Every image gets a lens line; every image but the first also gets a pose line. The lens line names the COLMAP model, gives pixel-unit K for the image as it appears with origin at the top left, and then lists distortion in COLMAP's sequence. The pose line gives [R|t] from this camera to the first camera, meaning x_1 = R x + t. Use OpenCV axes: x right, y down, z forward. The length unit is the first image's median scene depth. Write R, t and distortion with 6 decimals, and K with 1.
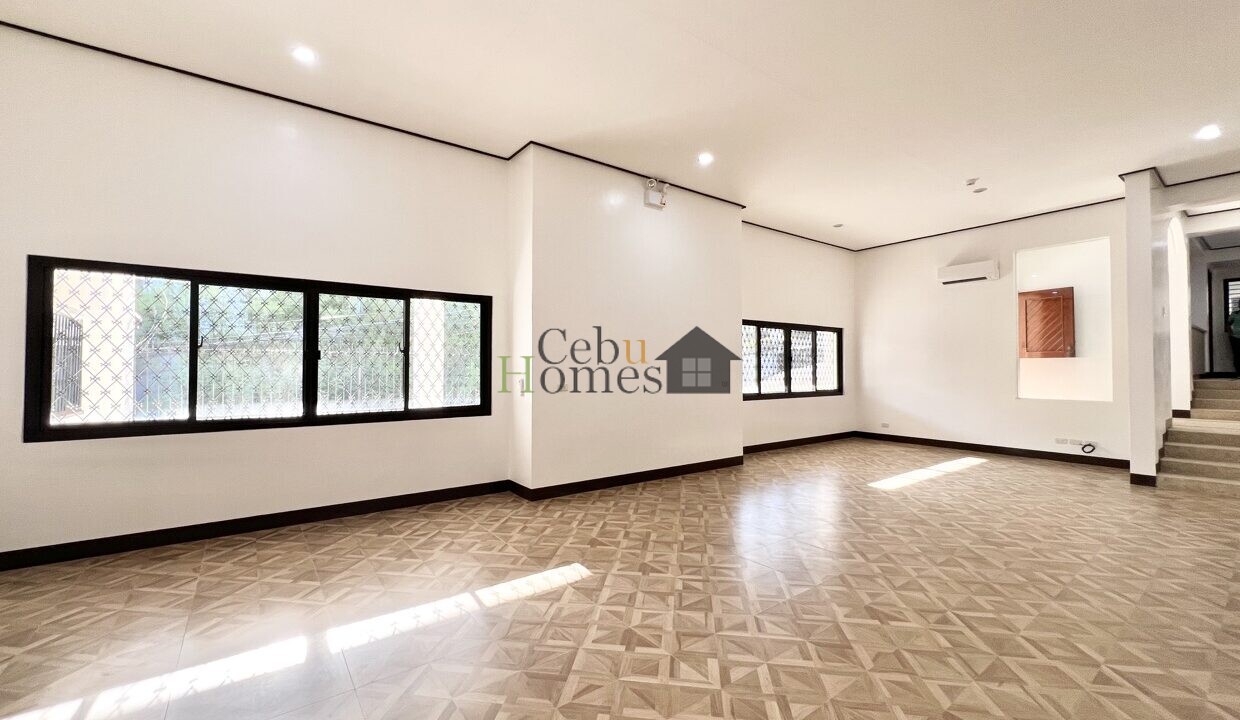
lens RADIAL K [[501.2, 0, 620.9], [0, 501.2, 356.2], [0, 0, 1]] dist [0.003604, 0.000108]
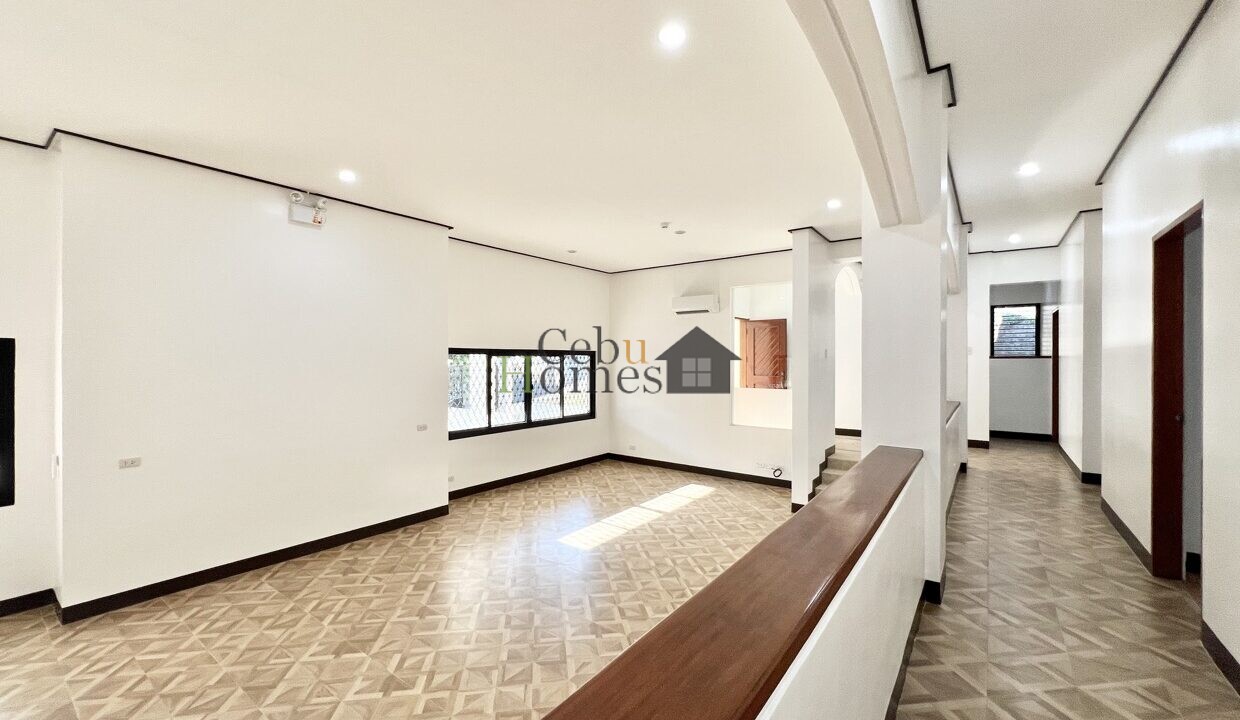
lens RADIAL K [[501.2, 0, 617.8], [0, 501.2, 357.7], [0, 0, 1]] dist [0.003604, 0.000108]
pose [[0.958842, 0.002315, 0.283929, 0.352390], [-0.008837, 0.999726, 0.021693, -0.111303], [-0.283801, -0.023310, 0.958600, 0.065658]]
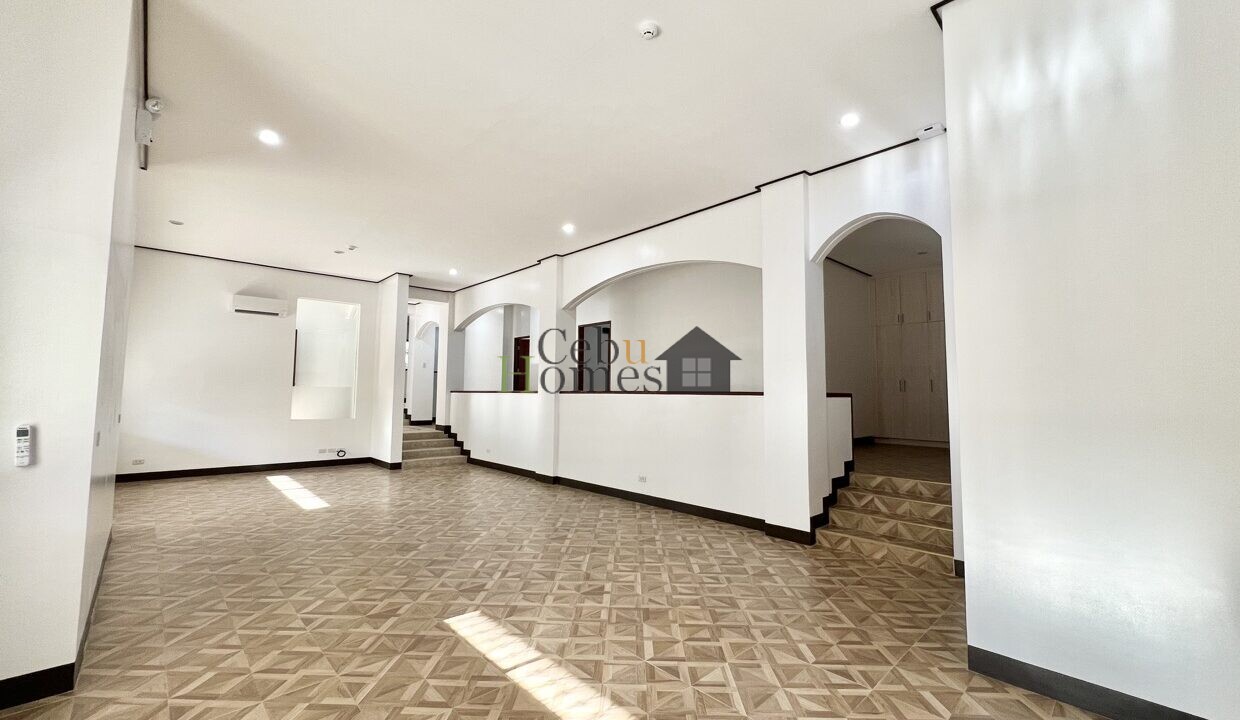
lens RADIAL K [[501.2, 0, 618.0], [0, 501.2, 359.1], [0, 0, 1]] dist [0.003604, 0.000108]
pose [[-0.129889, 0.070623, 0.989010, -0.655860], [-0.036394, 0.996448, -0.075933, 0.002159], [-0.990860, -0.045857, -0.126858, 0.517267]]
